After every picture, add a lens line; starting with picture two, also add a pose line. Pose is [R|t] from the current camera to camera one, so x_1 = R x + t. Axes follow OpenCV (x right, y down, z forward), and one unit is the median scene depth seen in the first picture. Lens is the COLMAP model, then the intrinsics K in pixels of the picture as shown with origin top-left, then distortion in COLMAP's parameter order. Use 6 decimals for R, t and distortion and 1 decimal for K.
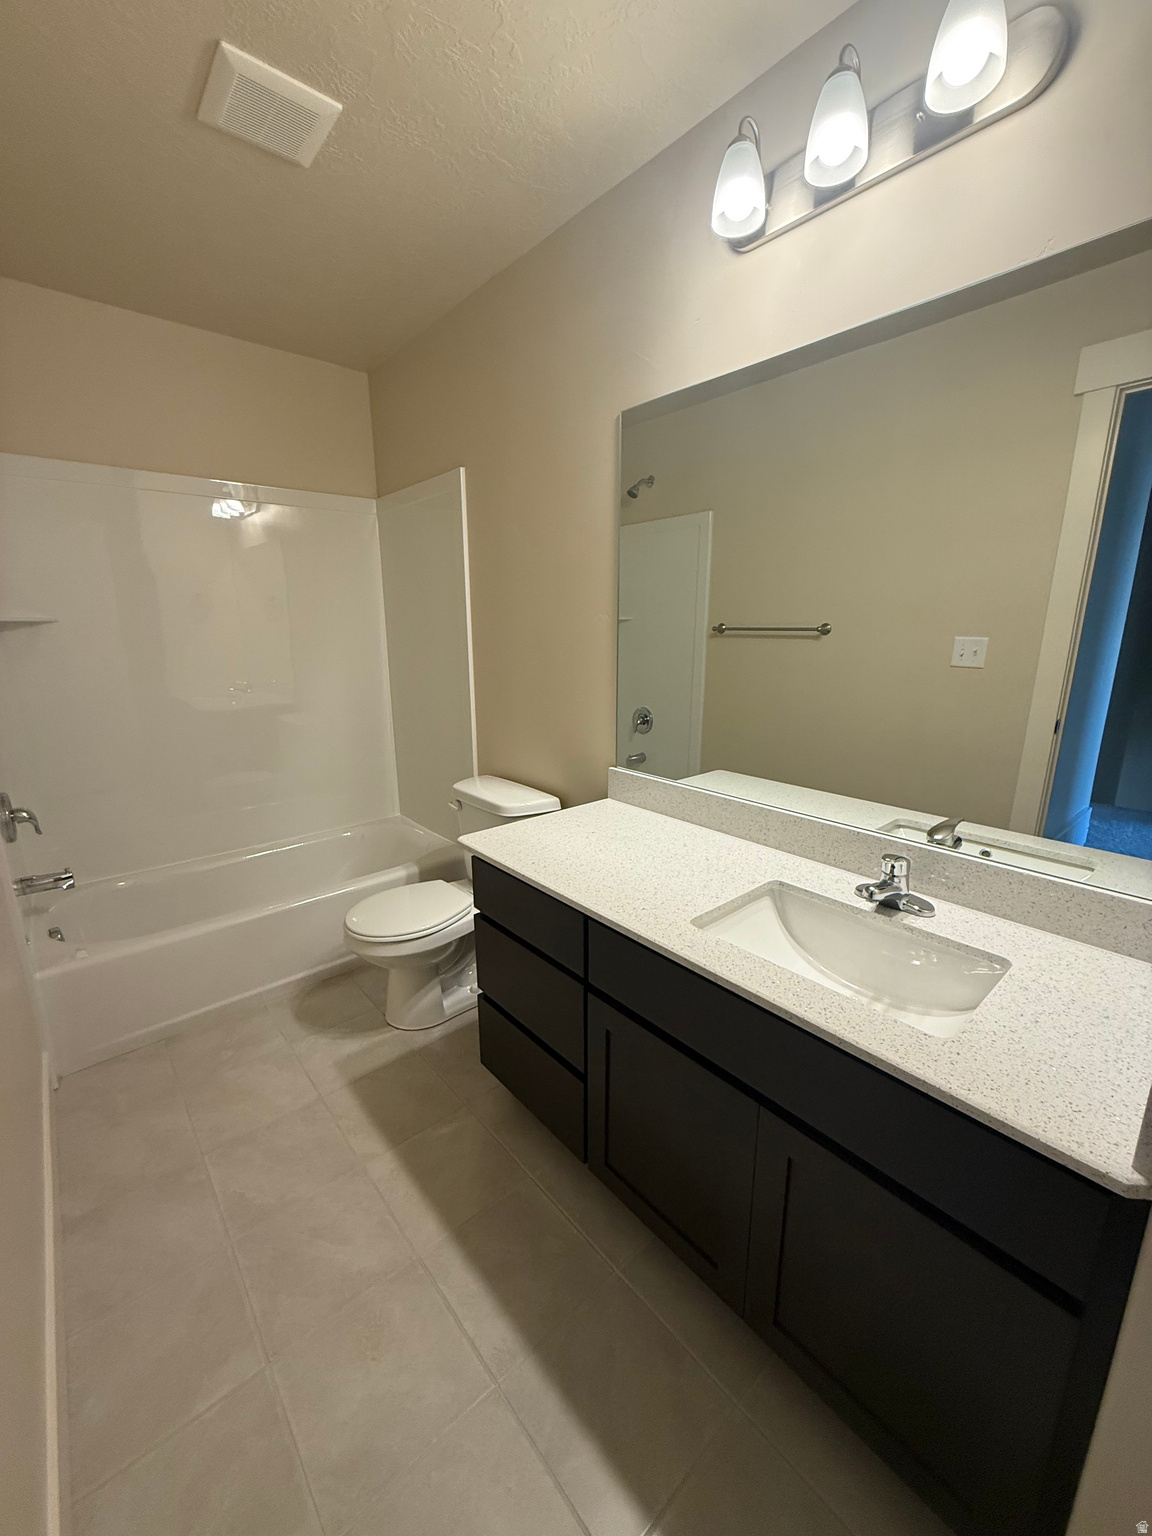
lens RADIAL K [[614.3, 0, 576.0], [0, 614.3, 768.0], [0, 0, 1]] dist [0.000773, 0.000090]
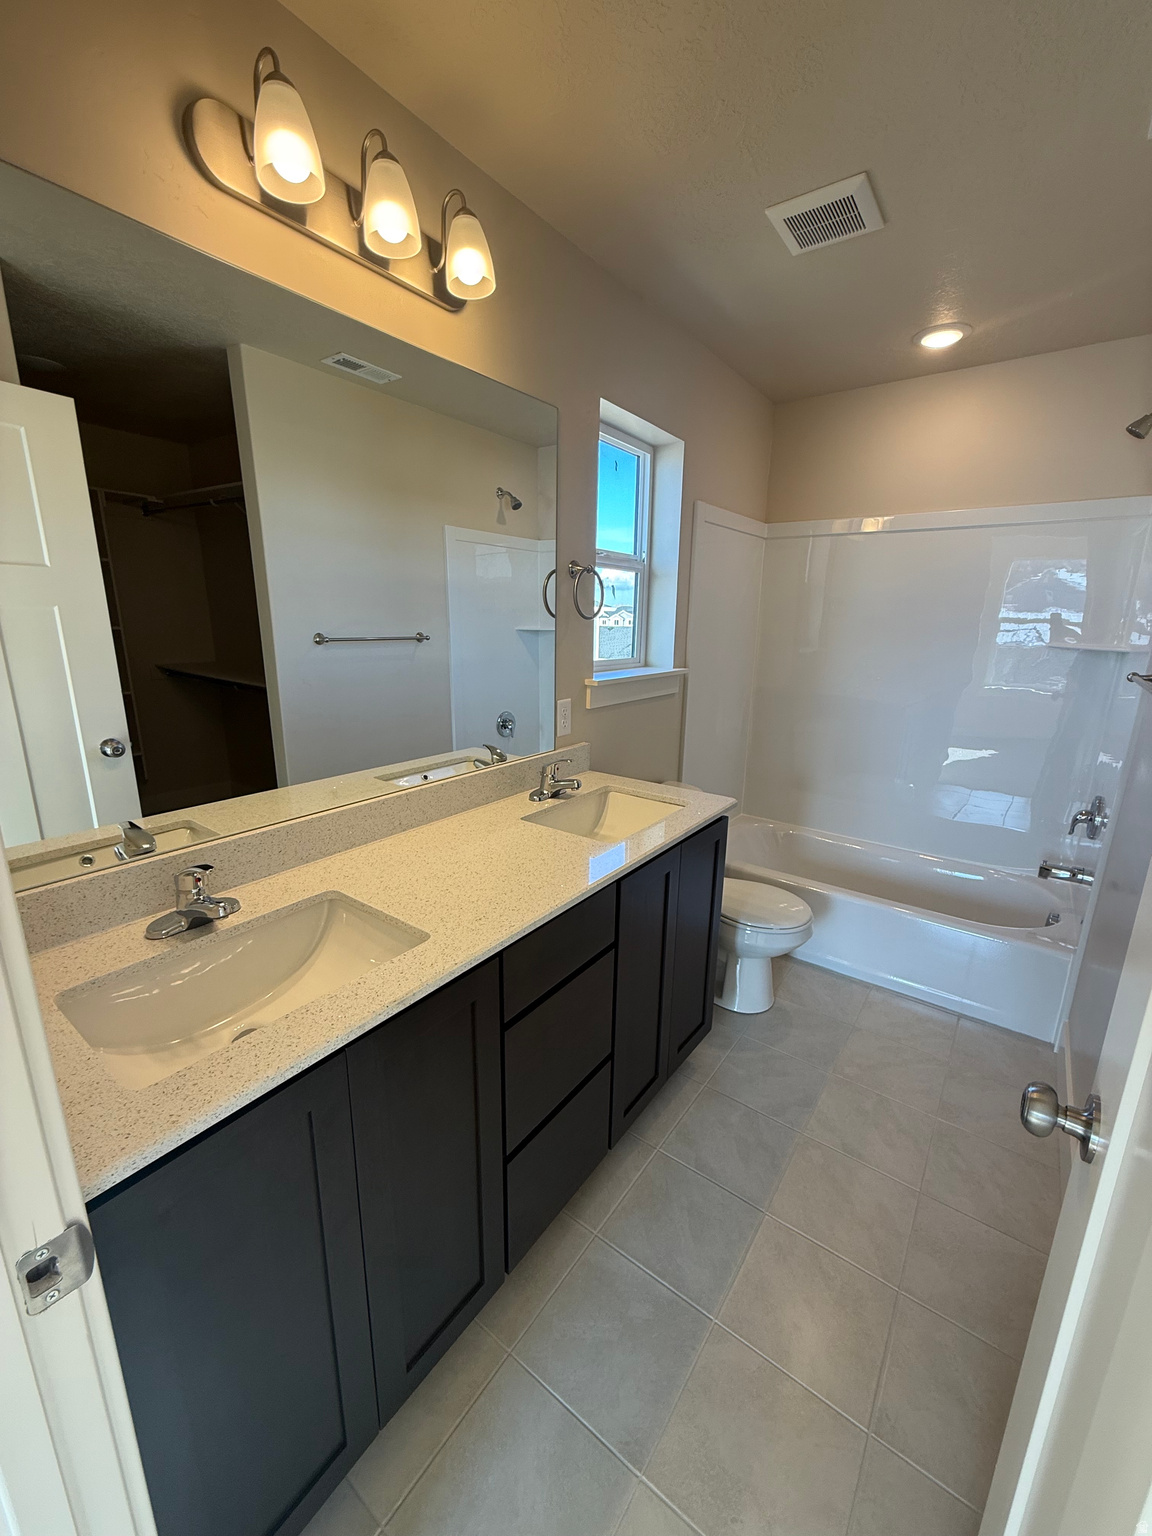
lens RADIAL K [[604.4, 0, 576.0], [0, 604.4, 768.0], [0, 0, 1]] dist [-0.000324, -0.000041]
pose [[-0.225164, -0.215485, 0.950193, -0.806939], [0.219467, 0.938957, 0.264943, -0.218951], [-0.949281, 0.268192, -0.164128, 0.916459]]
